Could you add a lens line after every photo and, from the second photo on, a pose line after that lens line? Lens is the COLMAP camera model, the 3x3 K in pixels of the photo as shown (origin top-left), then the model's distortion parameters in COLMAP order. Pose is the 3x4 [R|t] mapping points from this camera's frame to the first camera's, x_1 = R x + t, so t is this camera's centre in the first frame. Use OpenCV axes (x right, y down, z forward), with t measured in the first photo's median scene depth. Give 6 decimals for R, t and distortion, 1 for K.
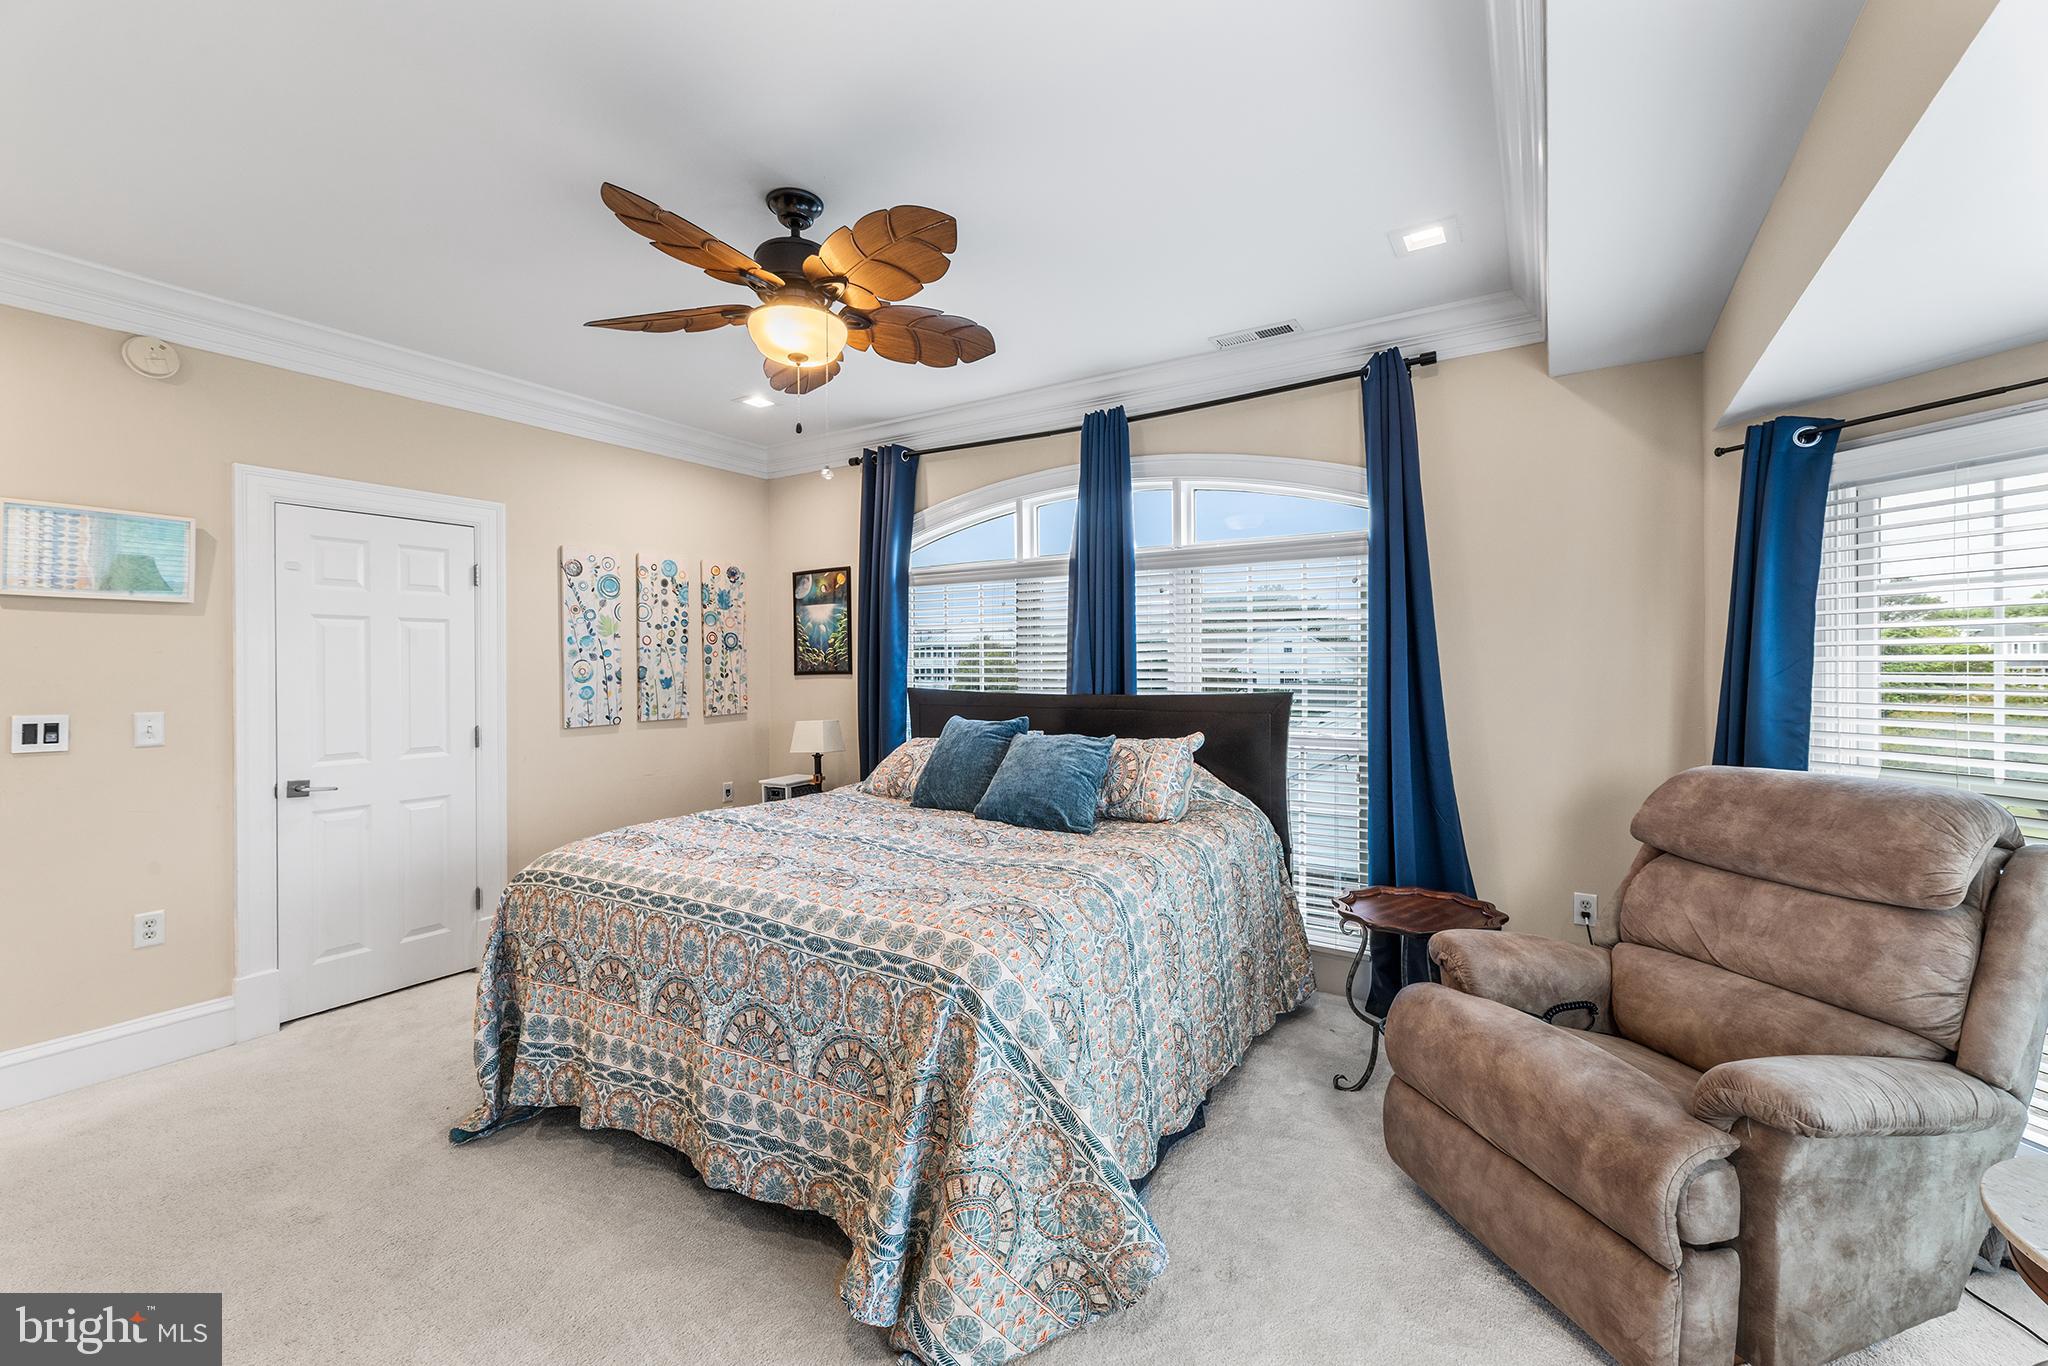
lens RADIAL K [[845.8, 0, 1035.1], [0, 845.8, 659.9], [0, 0, 1]] dist [0.001559, 0.000053]
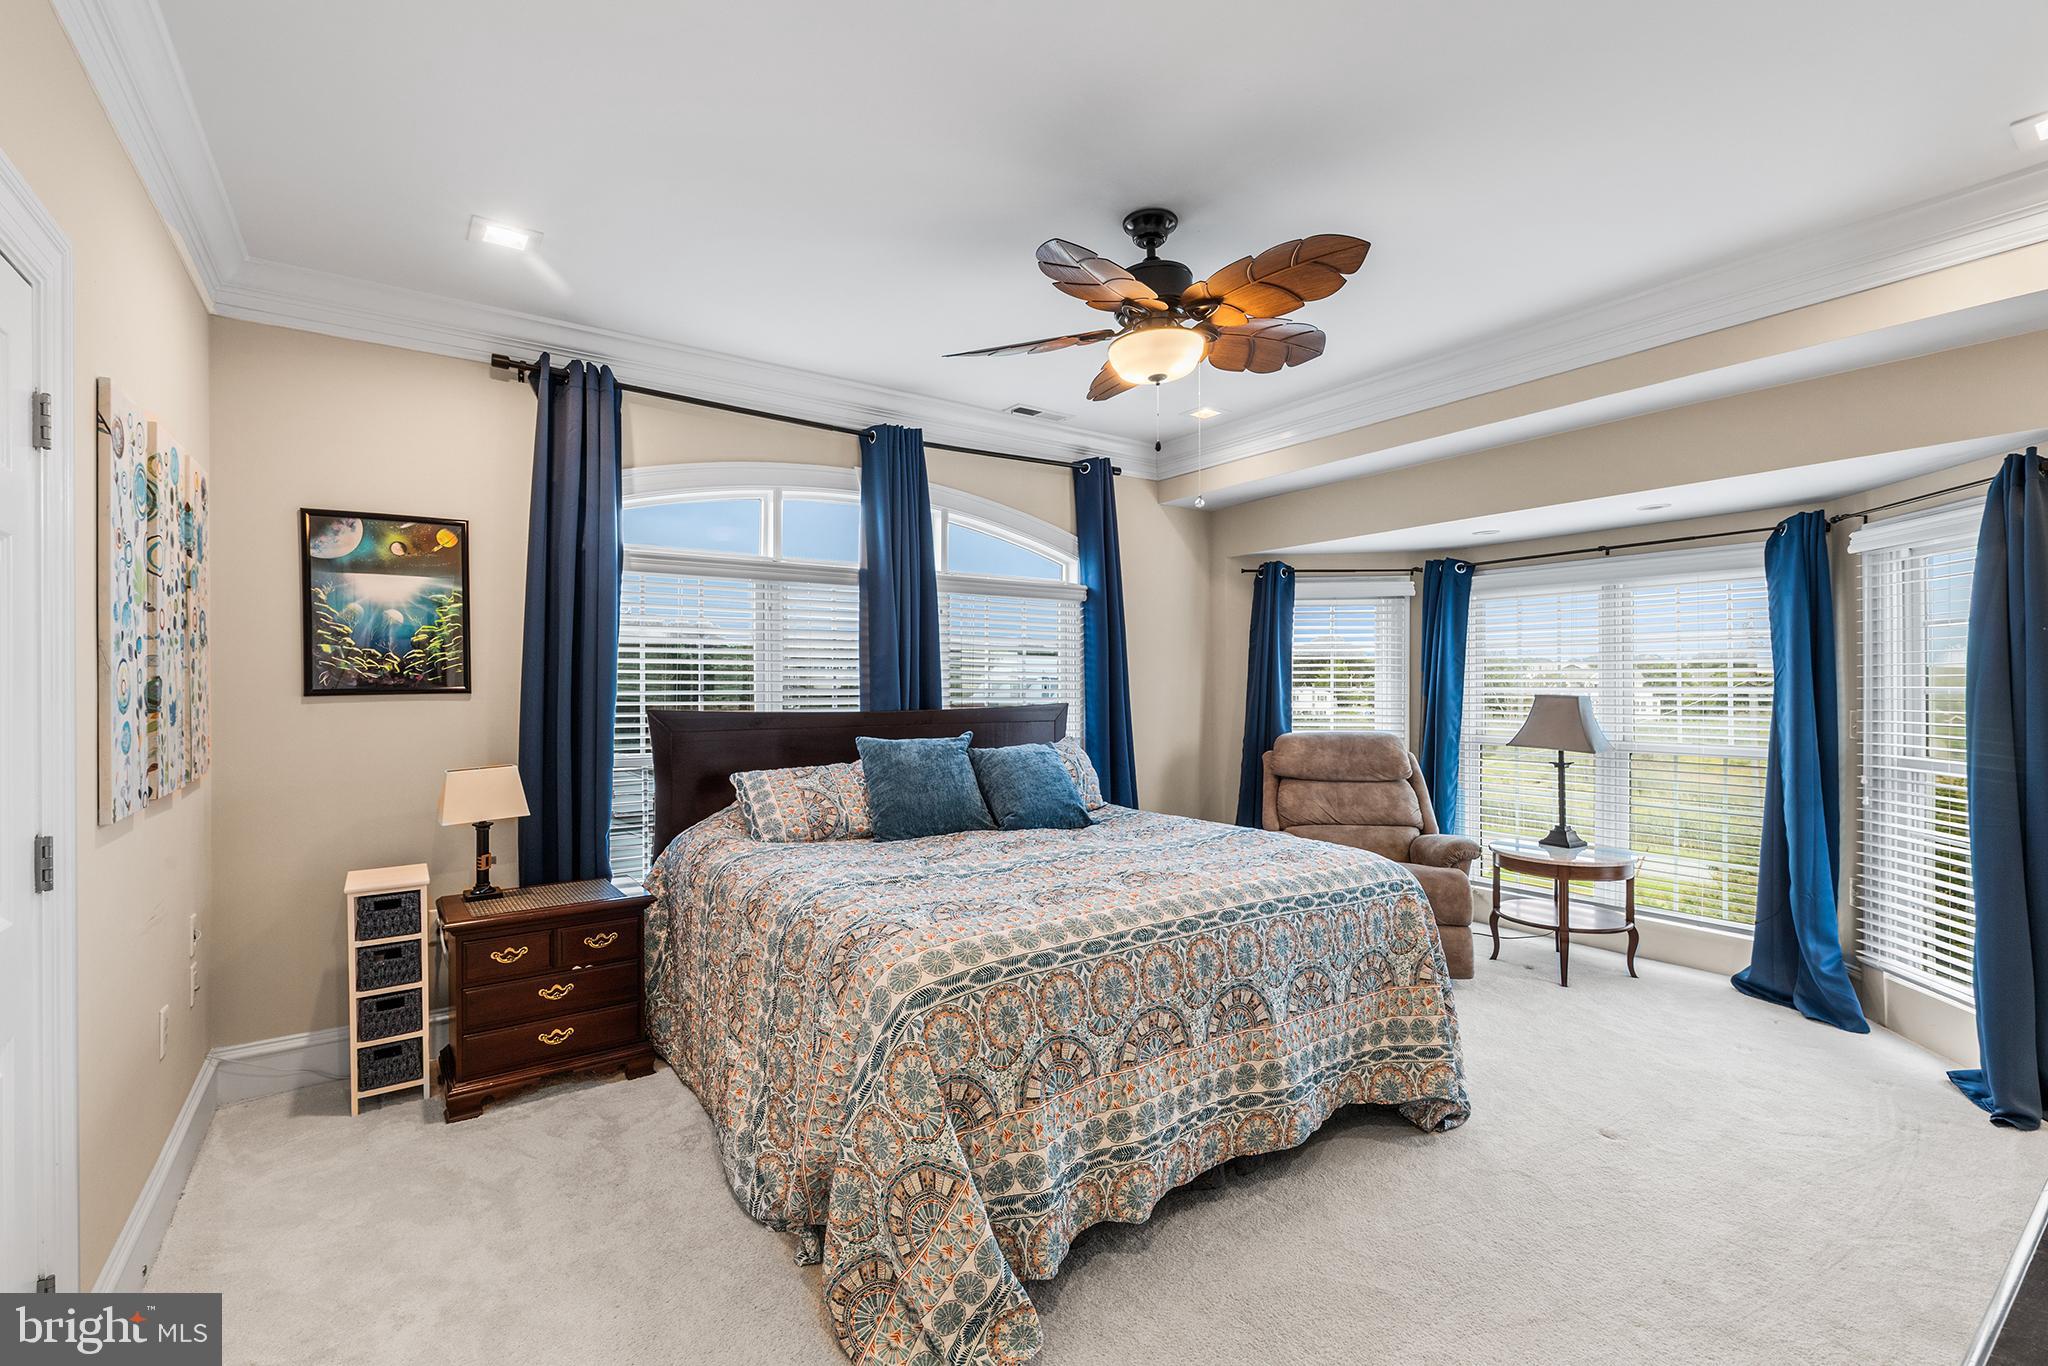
lens RADIAL K [[889.5, 0, 1024.0], [0, 889.5, 683.0], [0, 0, 1]] dist [-0.000353, -0.000033]
pose [[0.391739, 0.005823, 0.920058, -0.809969], [-0.006863, 0.999971, -0.003407, 0.010762], [-0.920051, -0.004980, 0.391767, 0.442107]]
